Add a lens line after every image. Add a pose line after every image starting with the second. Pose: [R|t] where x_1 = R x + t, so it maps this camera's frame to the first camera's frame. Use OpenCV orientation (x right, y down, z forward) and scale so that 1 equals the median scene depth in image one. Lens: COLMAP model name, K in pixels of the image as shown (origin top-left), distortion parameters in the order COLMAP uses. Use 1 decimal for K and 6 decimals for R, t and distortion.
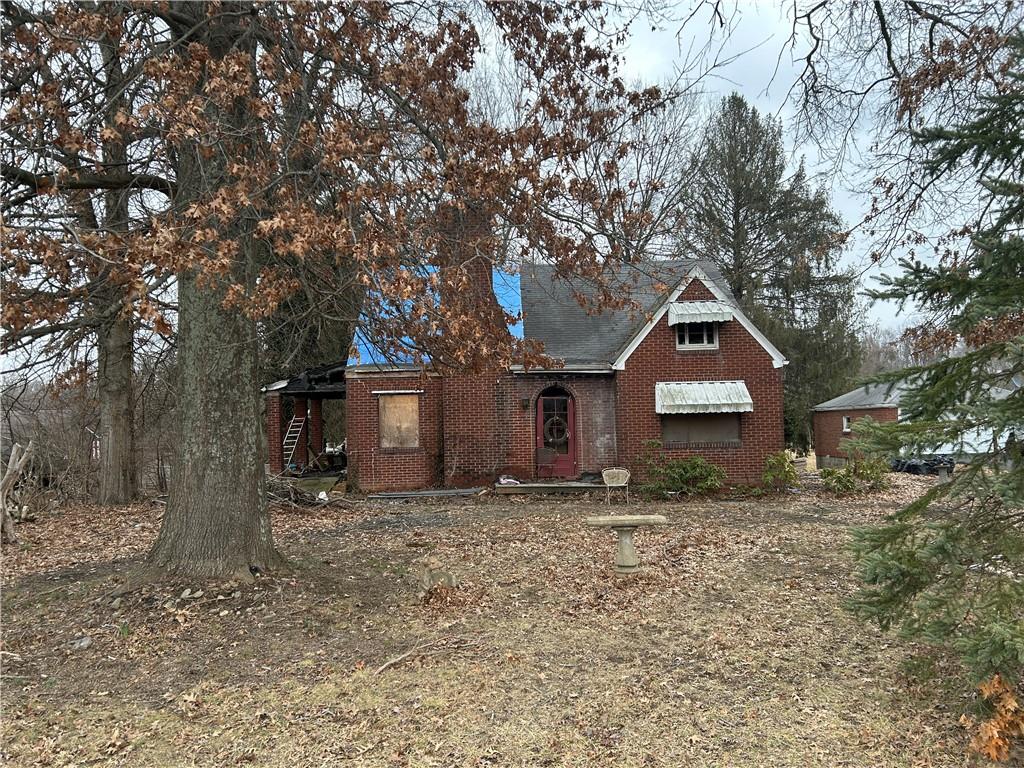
lens RADIAL K [[766.6, 0, 512.0], [0, 766.6, 384.0], [0, 0, 1]] dist [0.001410, -0.001123]
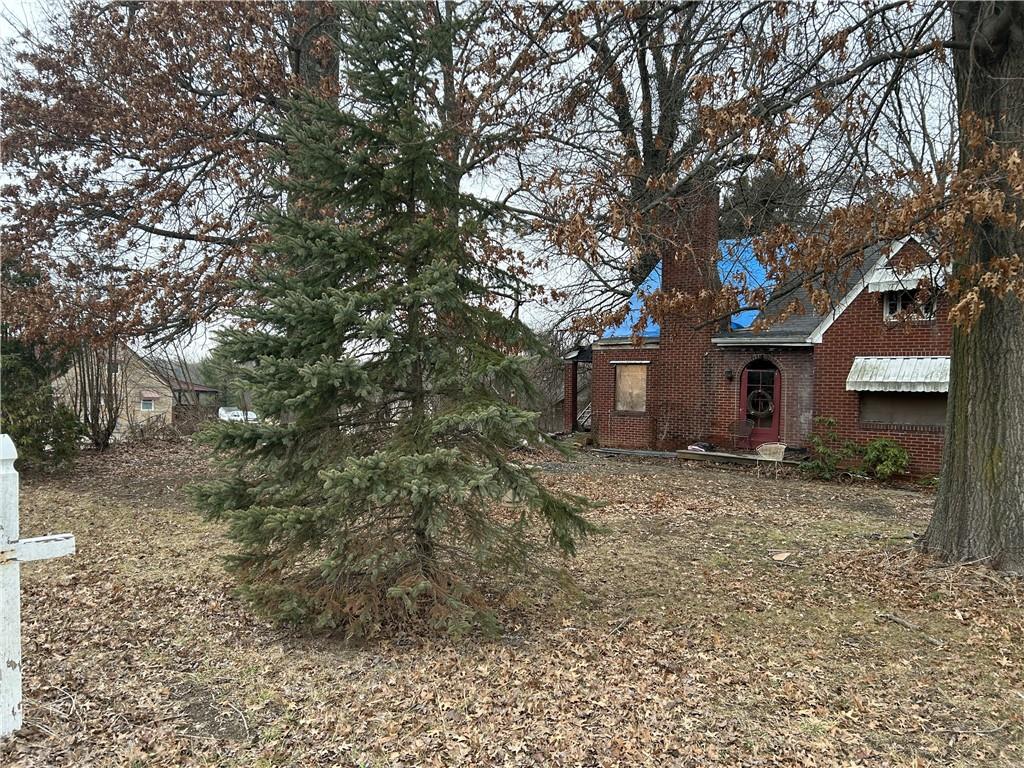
lens RADIAL K [[766.6, 0, 512.0], [0, 766.6, 384.0], [0, 0, 1]] dist [0.001410, -0.001123]
pose [[0.760356, 0.036837, -0.648461, 0.462001], [-0.009986, 0.998935, 0.045038, -0.006623], [0.649430, -0.027769, 0.759914, 0.026748]]
